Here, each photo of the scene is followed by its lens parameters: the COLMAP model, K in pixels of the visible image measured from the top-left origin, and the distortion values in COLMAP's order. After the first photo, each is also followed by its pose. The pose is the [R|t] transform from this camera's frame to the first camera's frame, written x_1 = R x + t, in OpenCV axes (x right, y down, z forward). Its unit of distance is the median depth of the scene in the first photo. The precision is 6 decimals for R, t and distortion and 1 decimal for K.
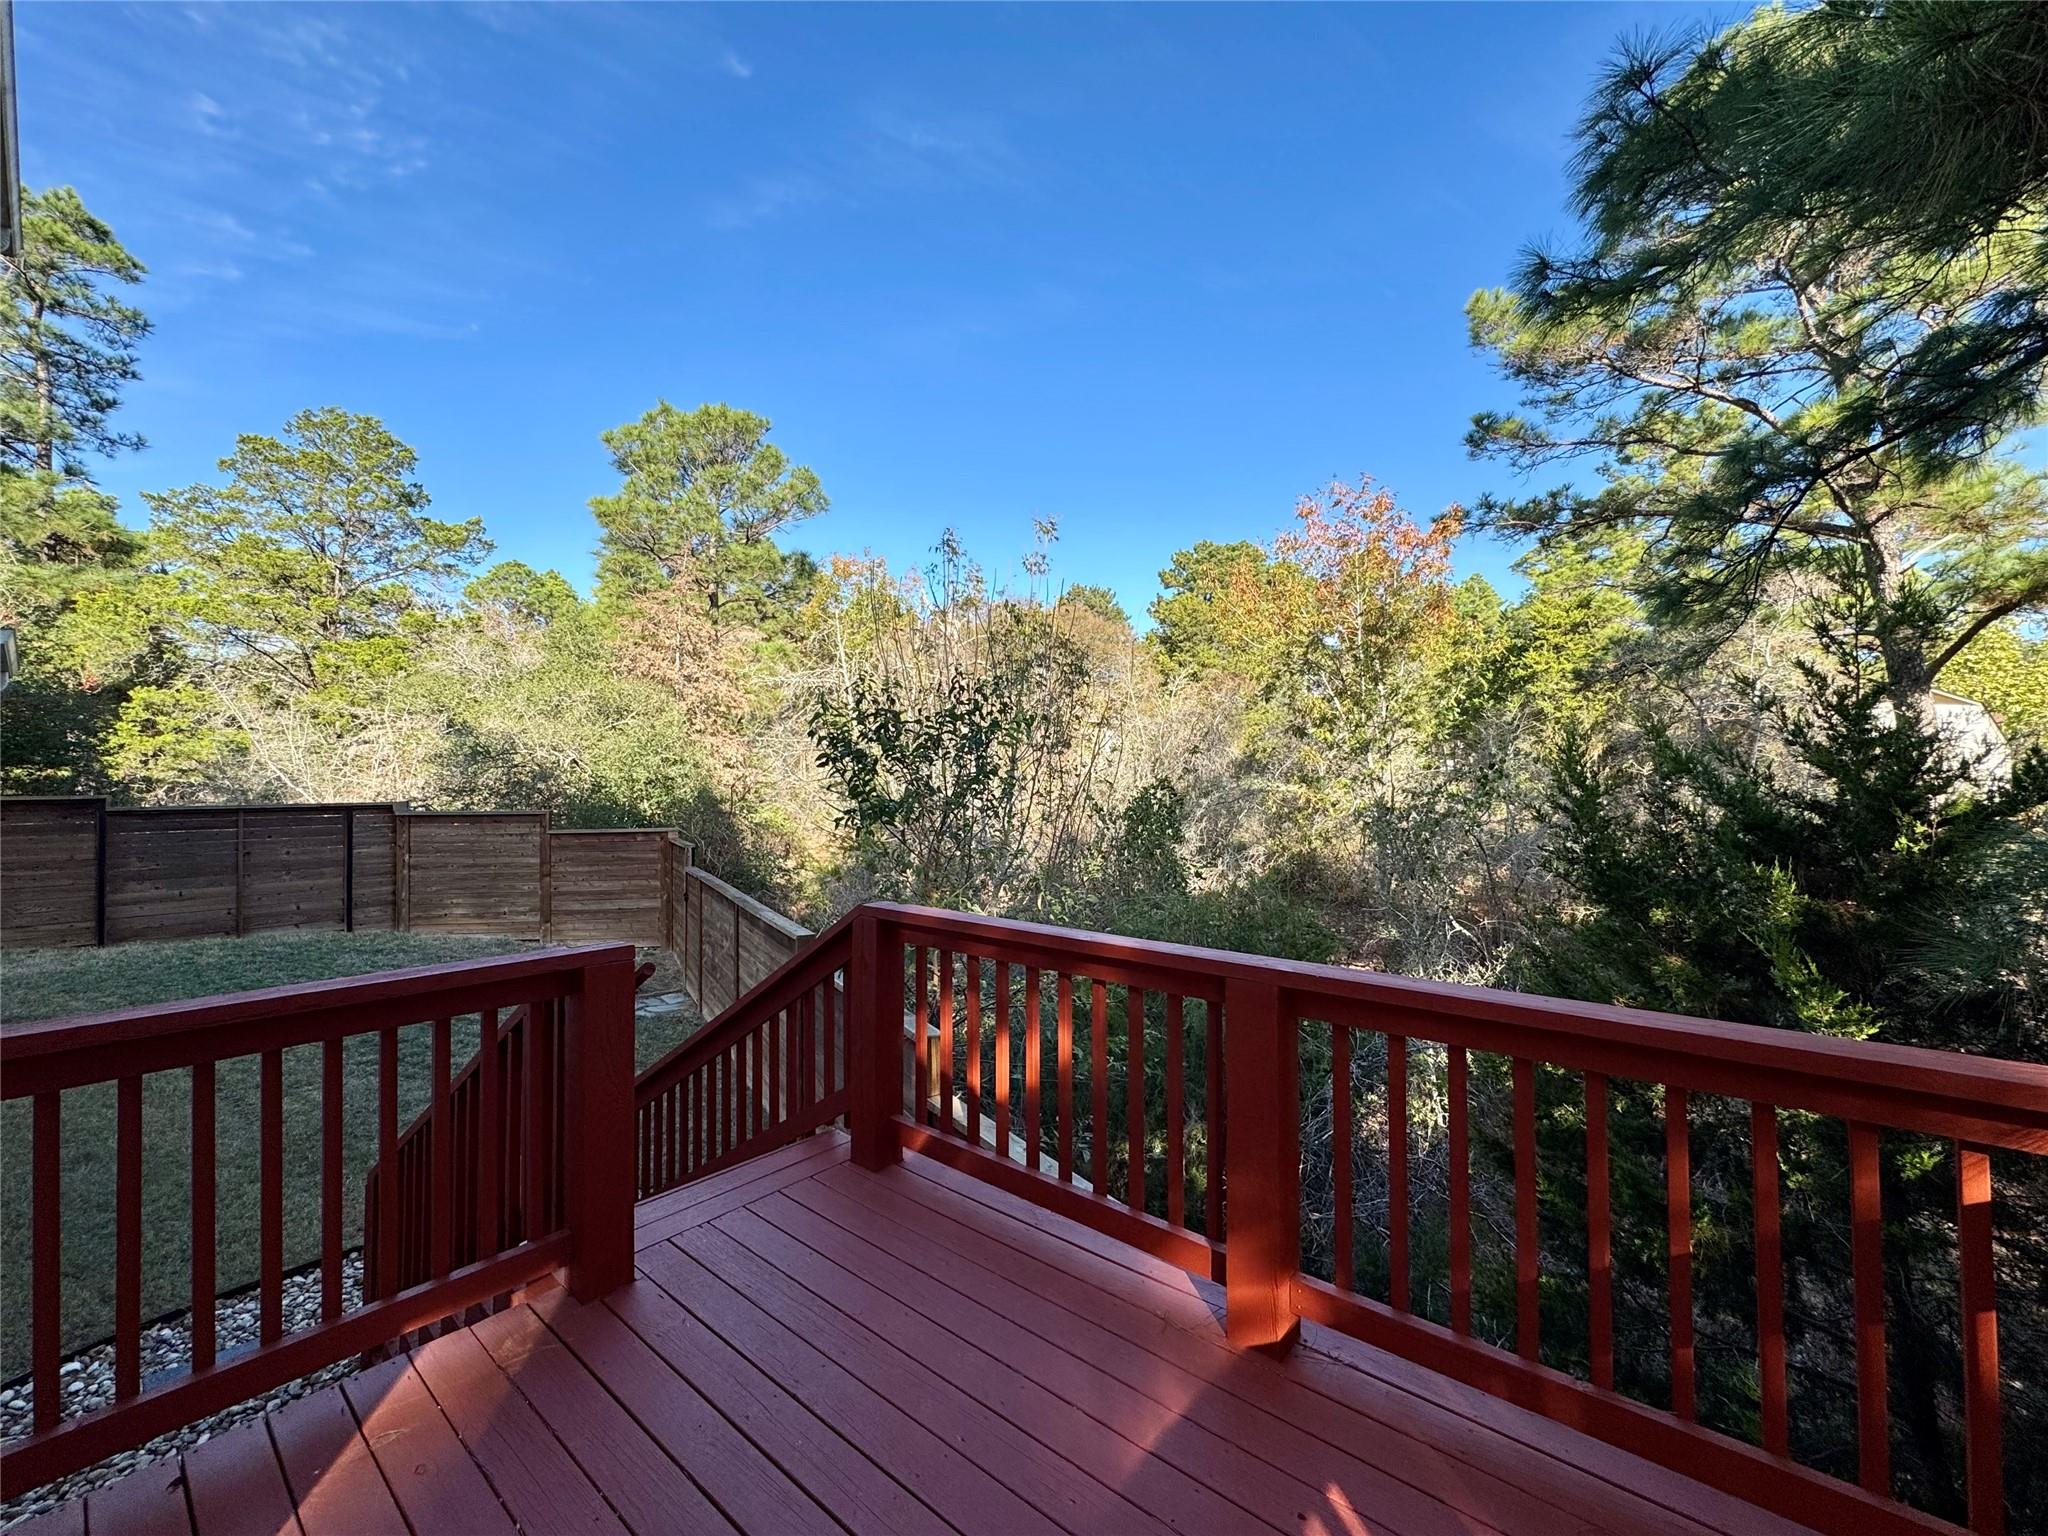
lens RADIAL K [[819.4, 0, 1025.6], [0, 819.4, 767.4], [0, 0, 1]] dist [0.001247, 0.001086]
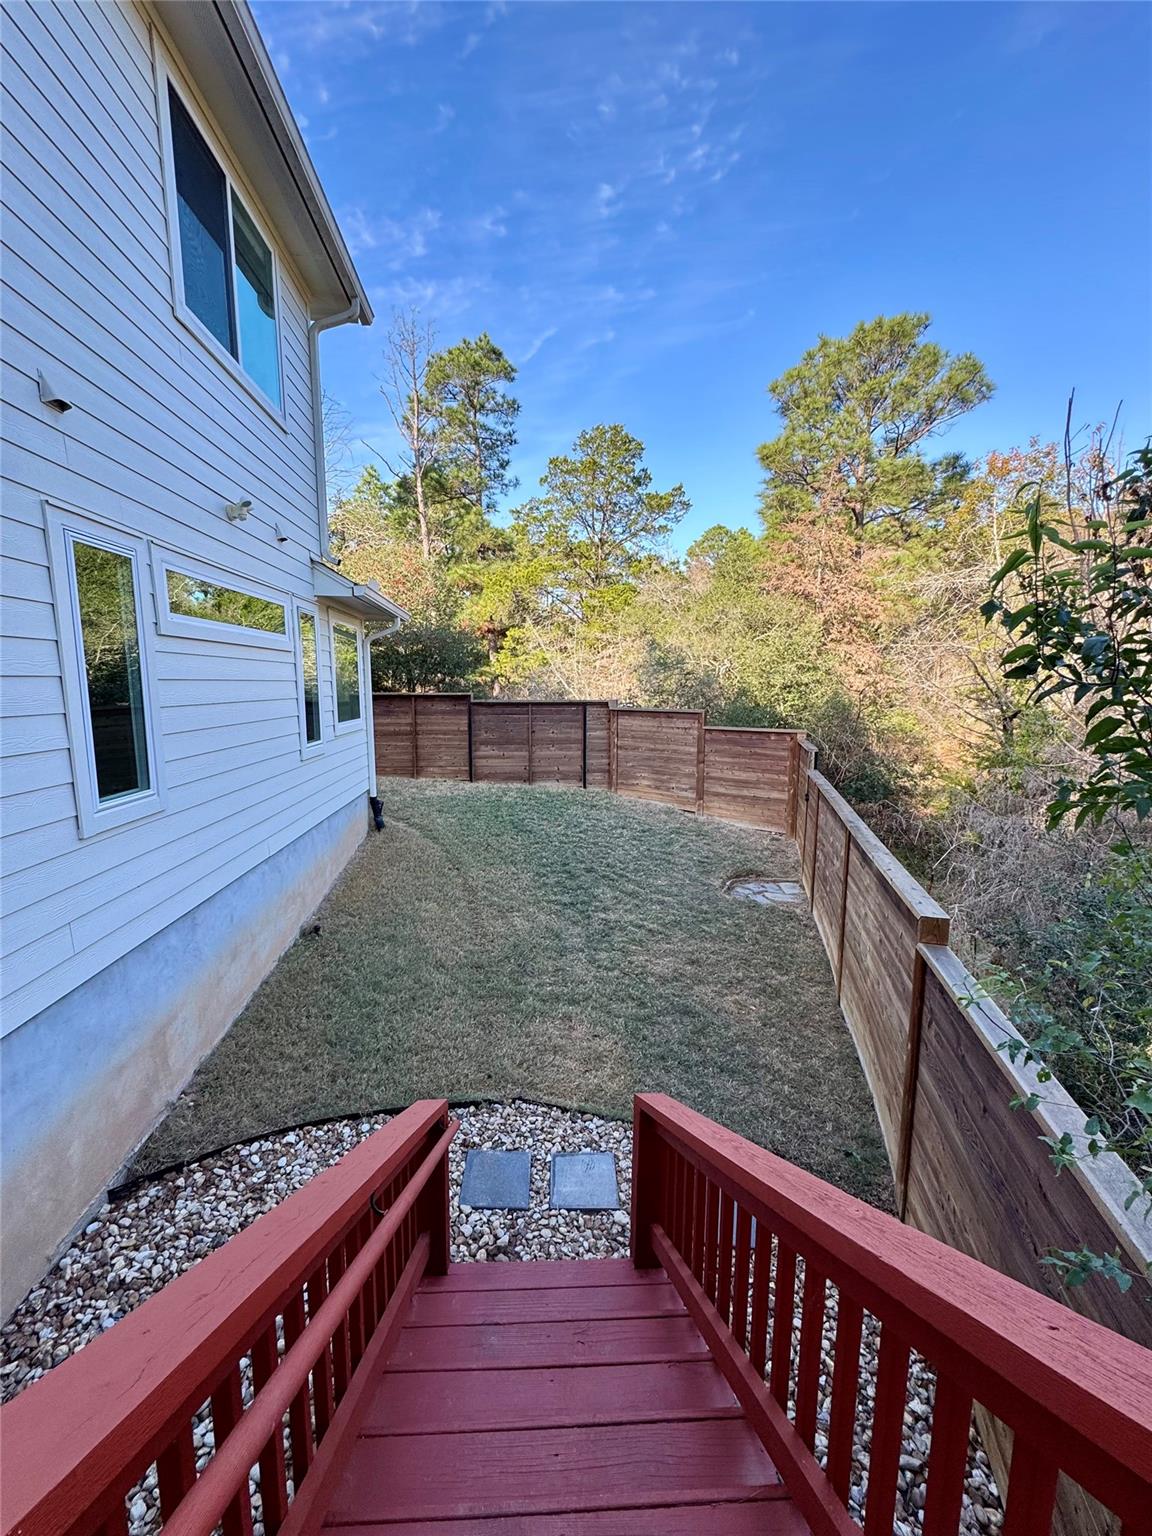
lens RADIAL K [[614.5, 0, 569.2], [0, 614.5, 766.3], [0, 0, 1]] dist [0.001247, 0.001086]
pose [[0.698840, 0.102059, -0.707959, -0.050244], [0.005537, 0.988967, 0.148035, -0.001290], [0.715257, -0.107373, 0.690564, 0.168450]]
